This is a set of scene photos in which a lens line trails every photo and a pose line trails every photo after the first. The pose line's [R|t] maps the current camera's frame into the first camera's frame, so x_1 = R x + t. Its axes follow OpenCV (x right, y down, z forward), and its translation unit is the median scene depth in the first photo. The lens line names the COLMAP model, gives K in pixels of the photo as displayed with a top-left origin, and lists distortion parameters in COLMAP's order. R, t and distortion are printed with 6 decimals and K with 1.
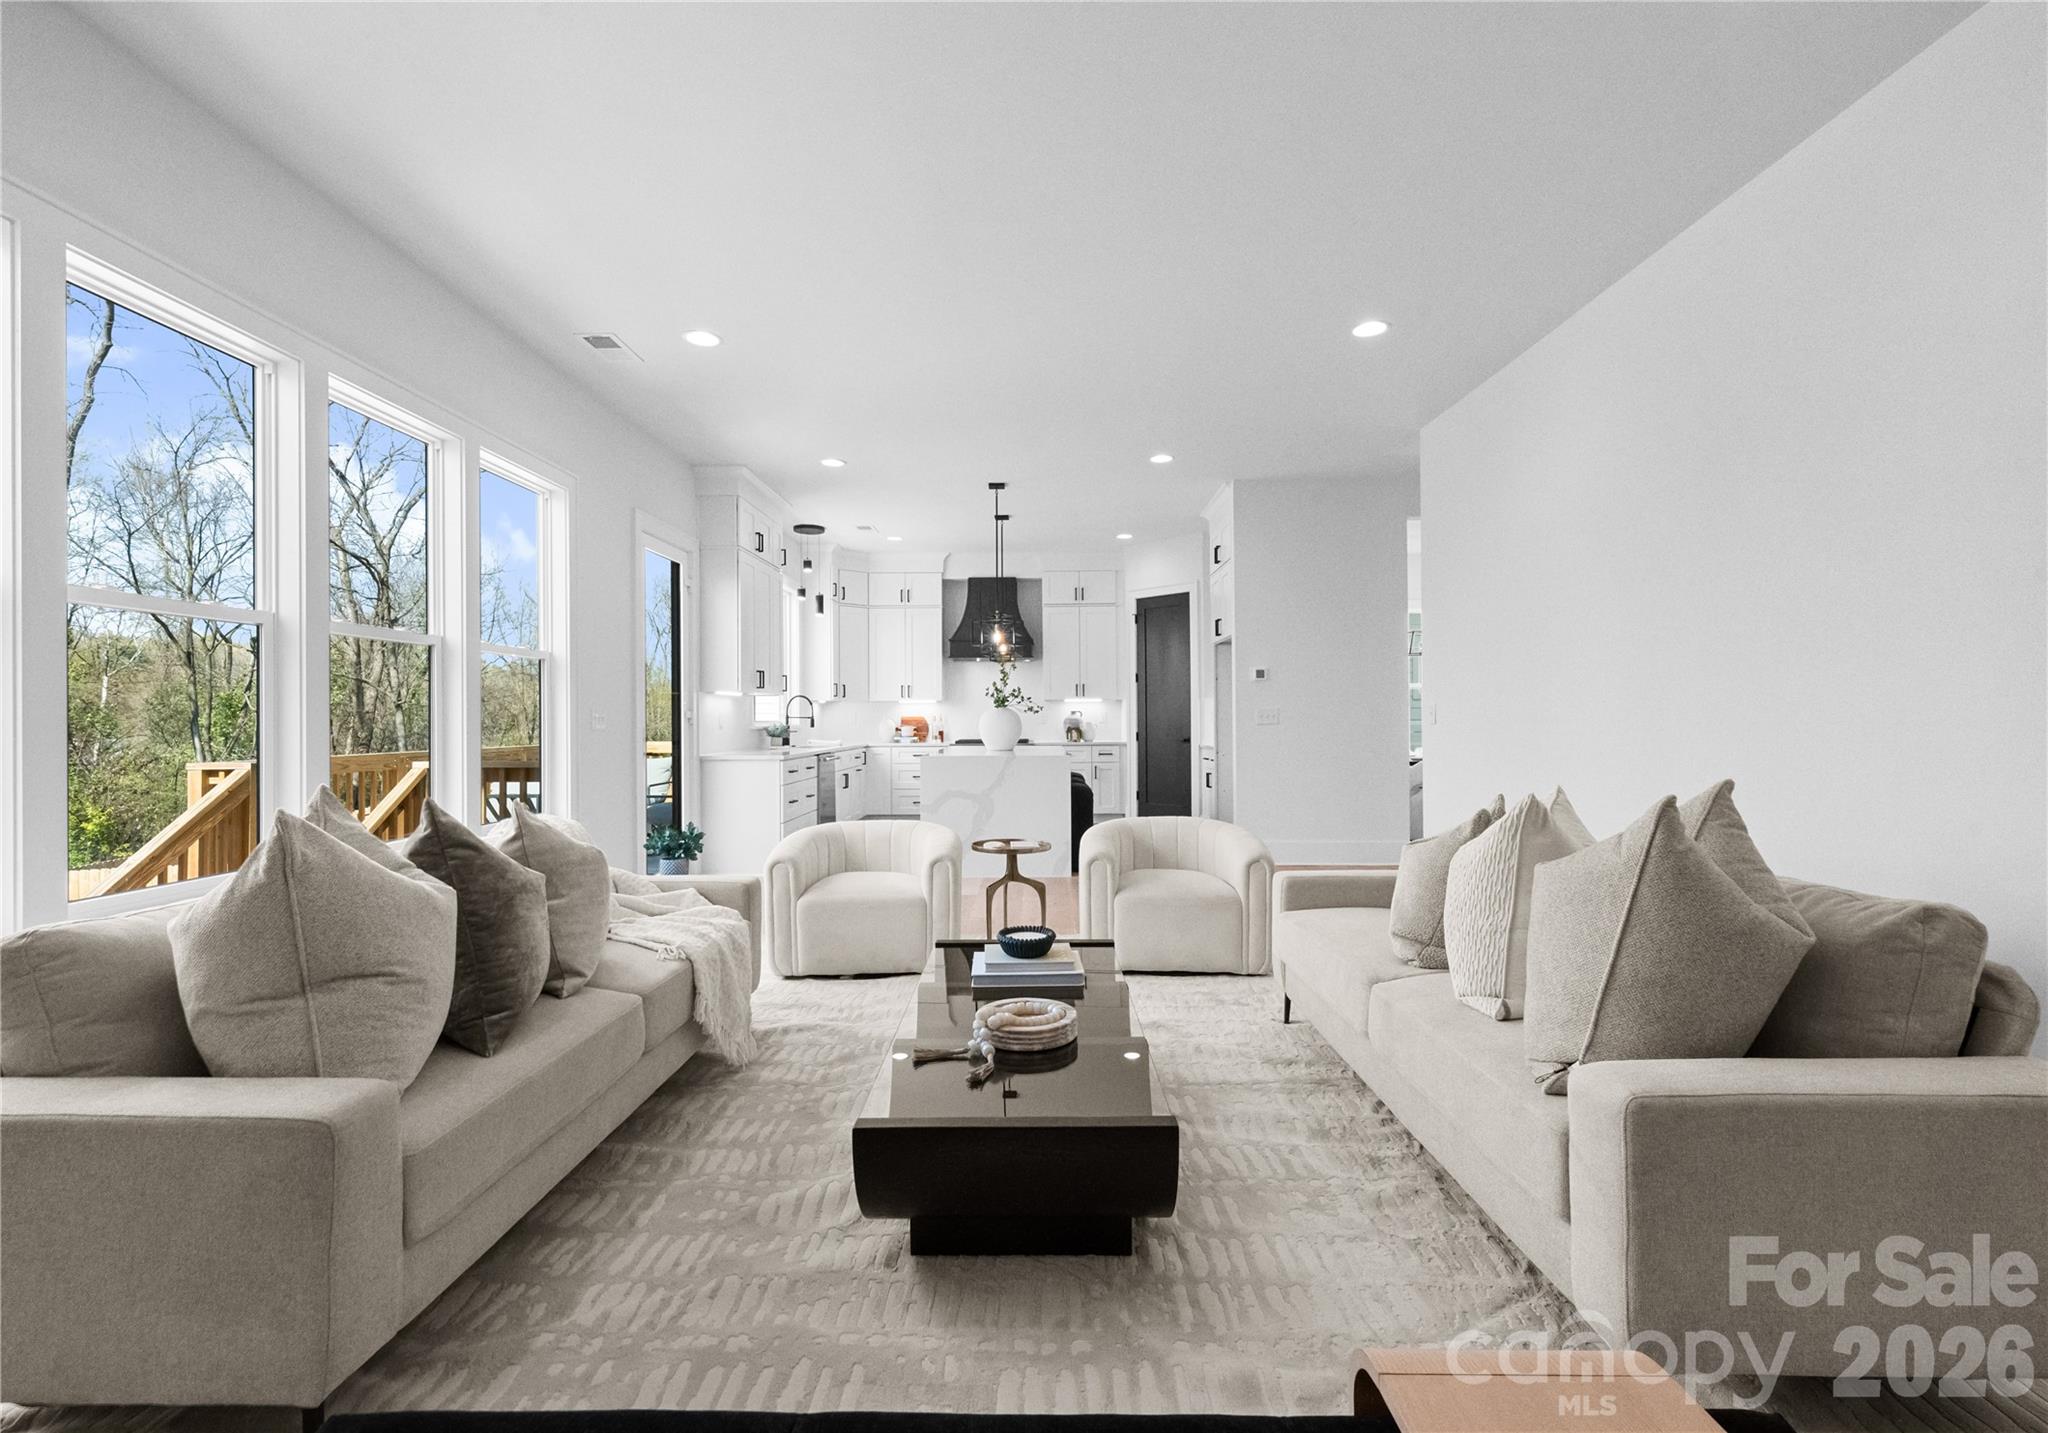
lens RADIAL K [[922.9, 0, 1044.1], [0, 922.9, 716.4], [0, 0, 1]] dist [-0.008967, 0.001486]
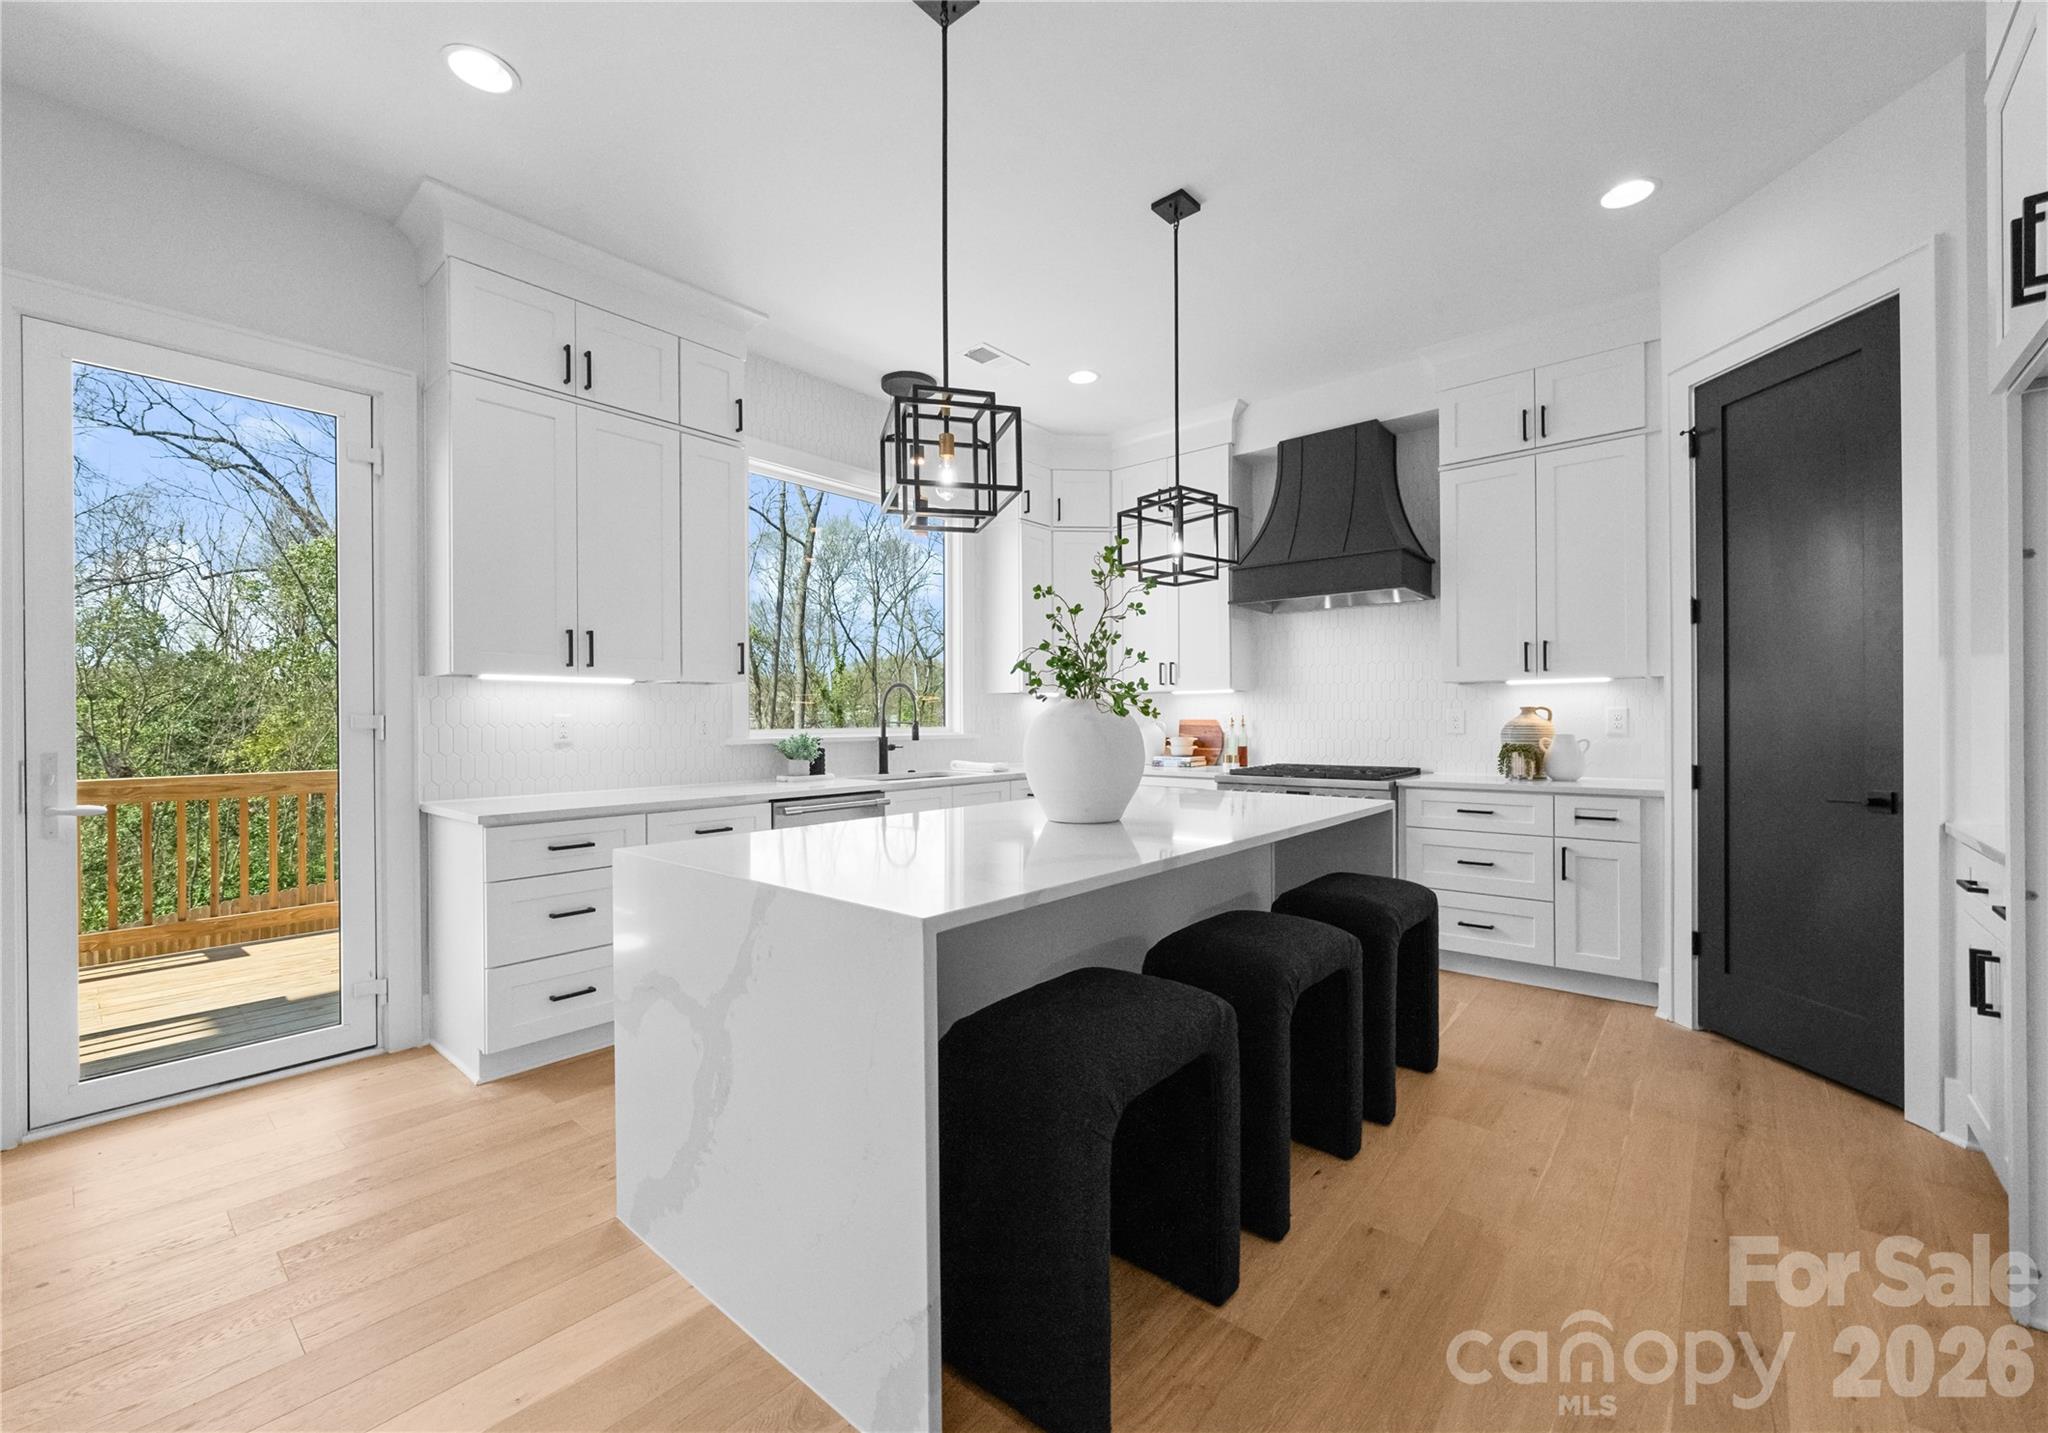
lens RADIAL K [[829.4, 0, 1017.7], [0, 829.4, 725.5], [0, 0, 1]] dist [-0.001409, 0.000966]
pose [[0.747890, 0.006747, -0.663789, 0.132704], [0.001547, 0.999928, 0.011907, -0.002715], [0.663821, -0.009932, 0.747826, 0.668749]]
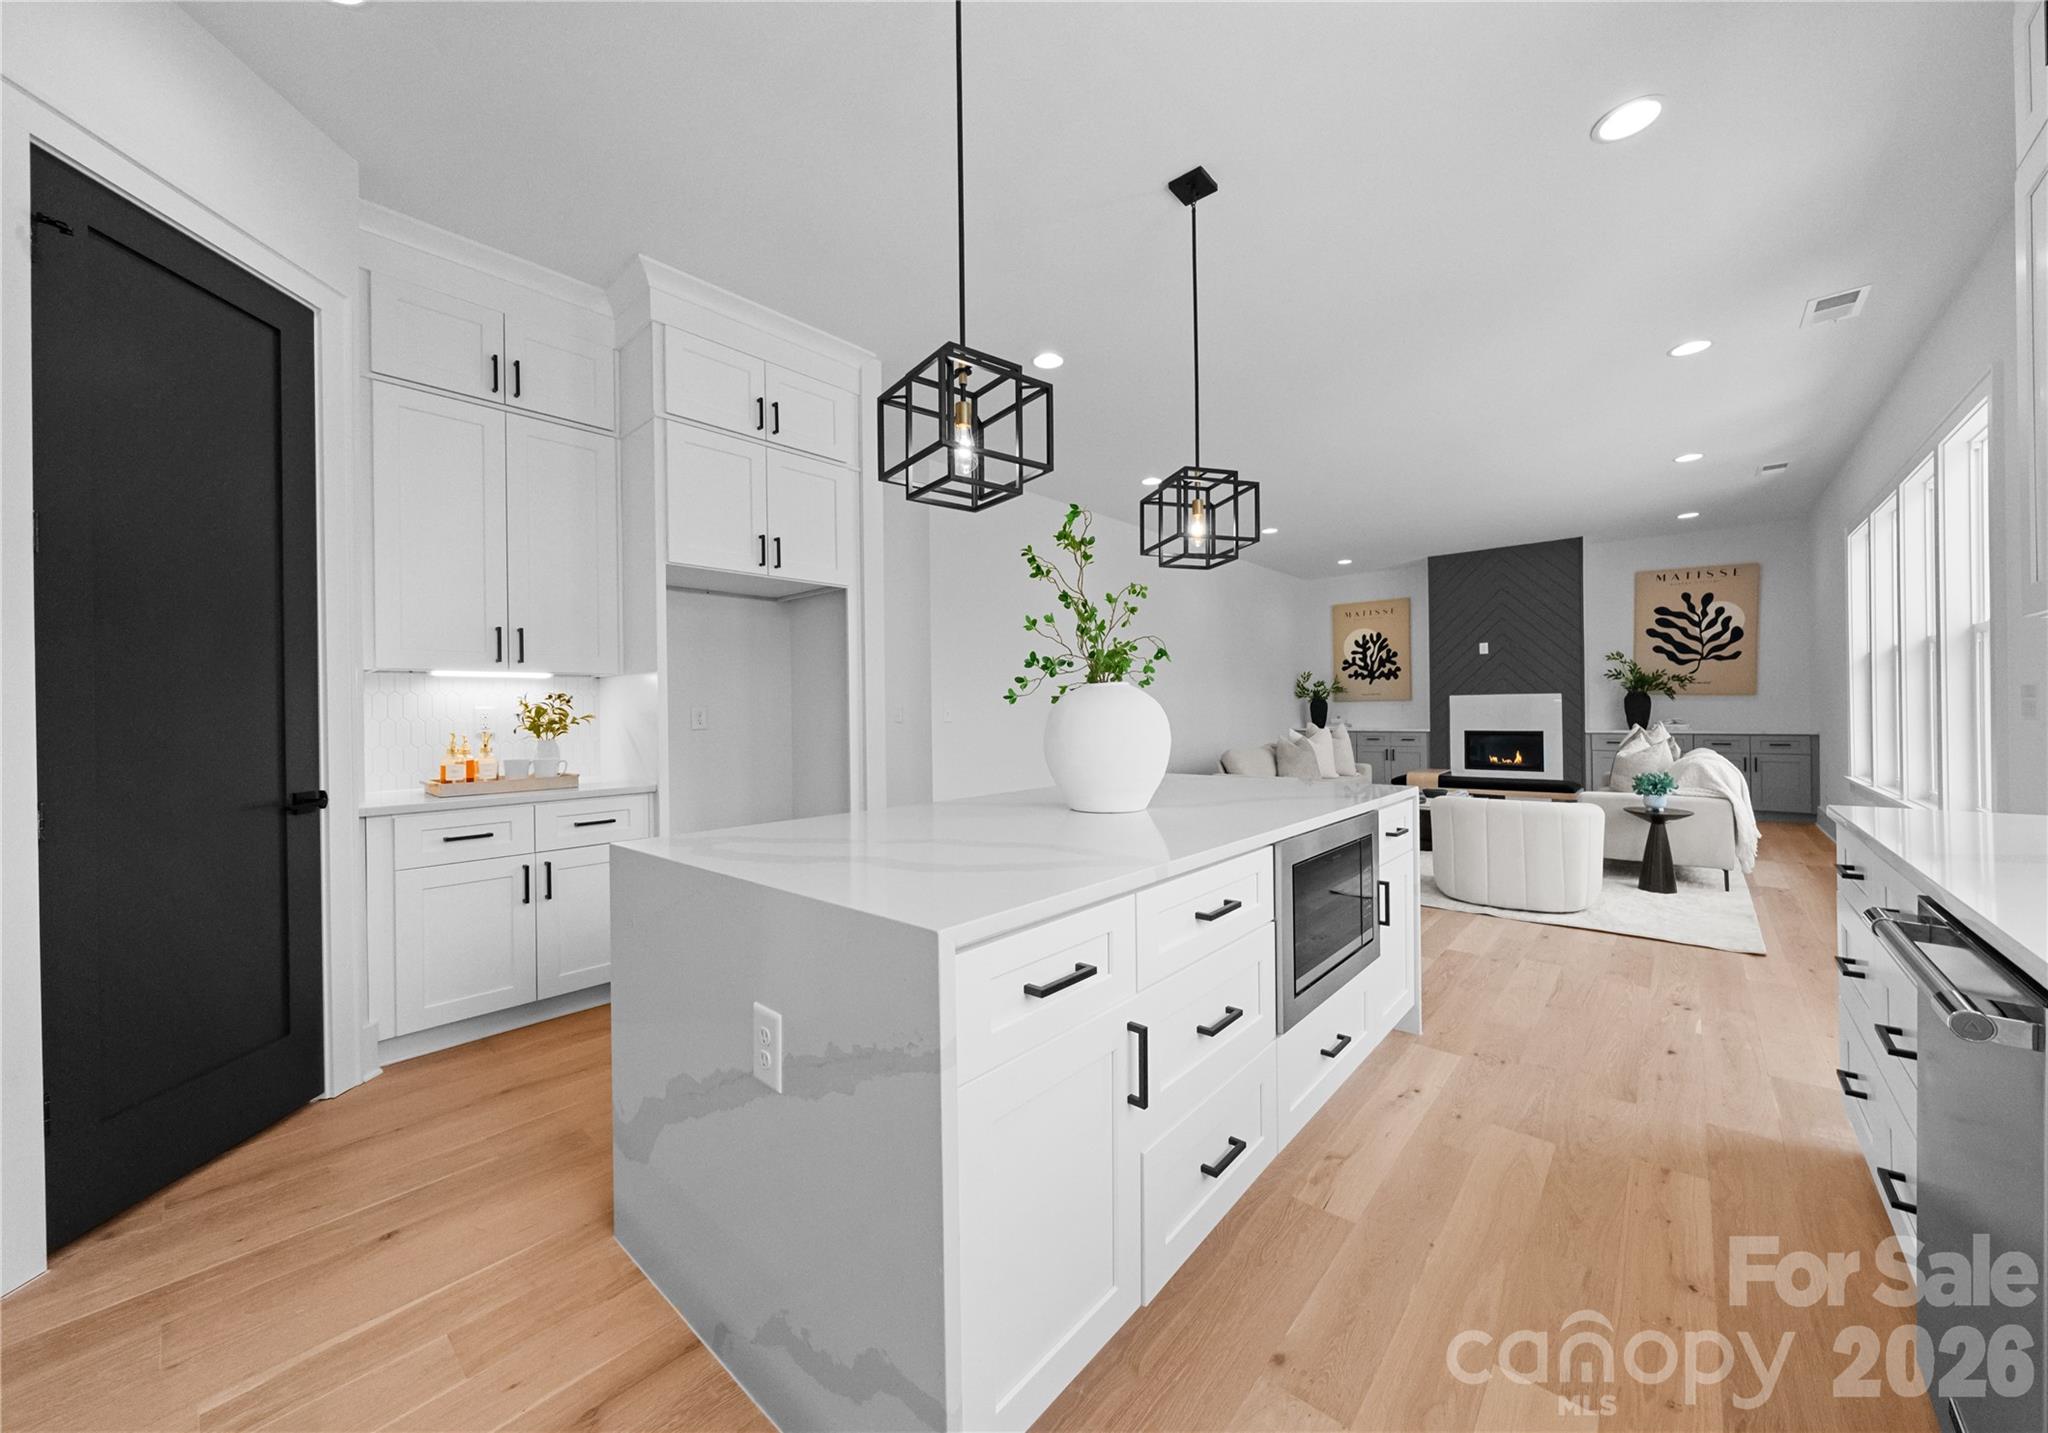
lens RADIAL K [[751.2, 0, 1013.0], [0, 751.2, 710.2], [0, 0, 1]] dist [-0.003420, 0.000373]
pose [[-0.735824, 0.018874, 0.676909, -0.186896], [0.018859, 0.999795, -0.007377, 0.001700], [-0.676910, 0.007337, -0.736029, 1.102988]]
